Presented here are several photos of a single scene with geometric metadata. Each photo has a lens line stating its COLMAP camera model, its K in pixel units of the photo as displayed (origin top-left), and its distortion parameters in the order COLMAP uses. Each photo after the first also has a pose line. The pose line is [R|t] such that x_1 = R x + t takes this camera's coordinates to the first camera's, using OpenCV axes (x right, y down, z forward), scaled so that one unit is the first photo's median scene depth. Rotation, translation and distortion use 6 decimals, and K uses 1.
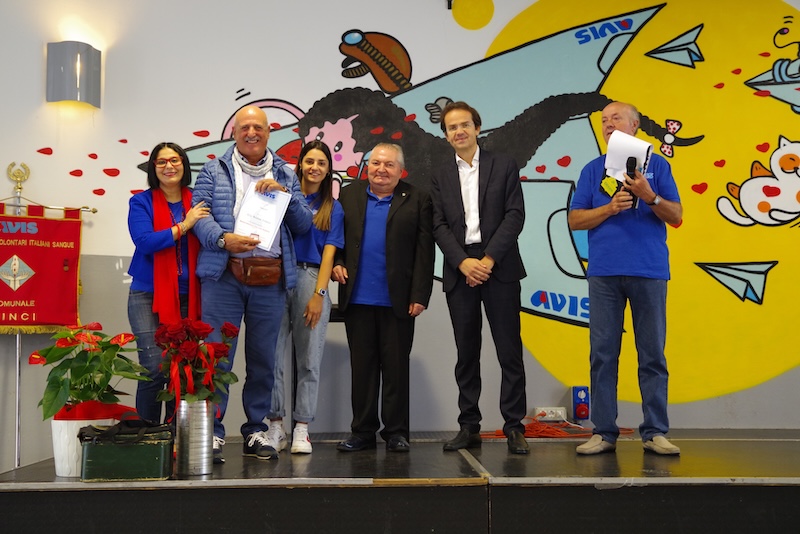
lens RADIAL K [[924.0, 0, 396.1], [0, 924.0, 257.2], [0, 0, 1]] dist [0.059536, 0.000000]
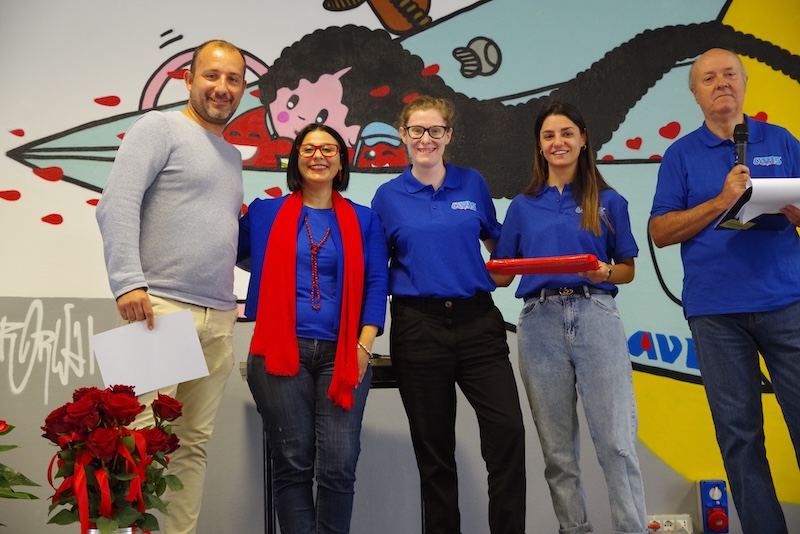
lens RADIAL K [[1315.4, 0, 396.8], [0, 1315.4, 258.7], [0, 0, 1]] dist [0.193988, 0.000000]
pose [[0.999465, -0.029838, 0.013383, -0.024649], [0.030206, 0.999147, -0.028149, 0.006437], [-0.012531, 0.028539, 0.999514, 0.079805]]
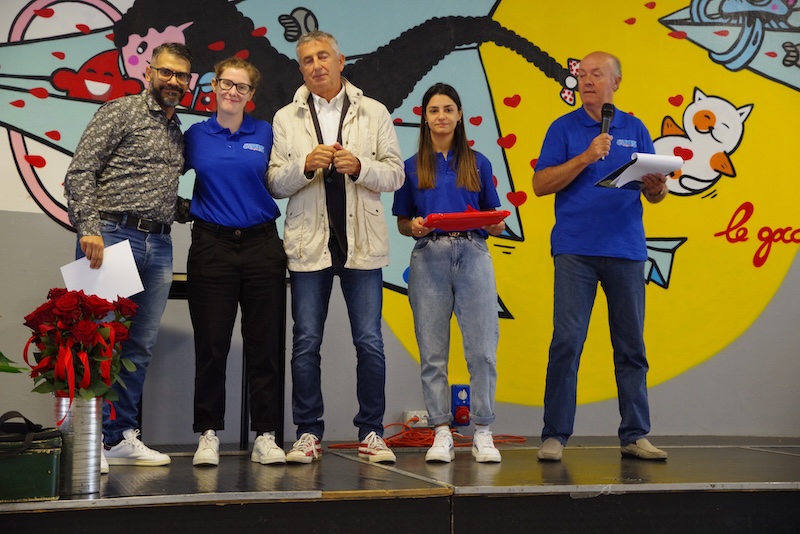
lens RADIAL K [[1315.4, 0, 398.2], [0, 1315.4, 257.1], [0, 0, 1]] dist [0.193988, 0.000000]
pose [[0.962573, 0.030731, 0.269276, -0.161570], [-0.040597, 0.998690, 0.031145, -0.004852], [-0.267966, -0.040911, 0.962559, -0.082036]]
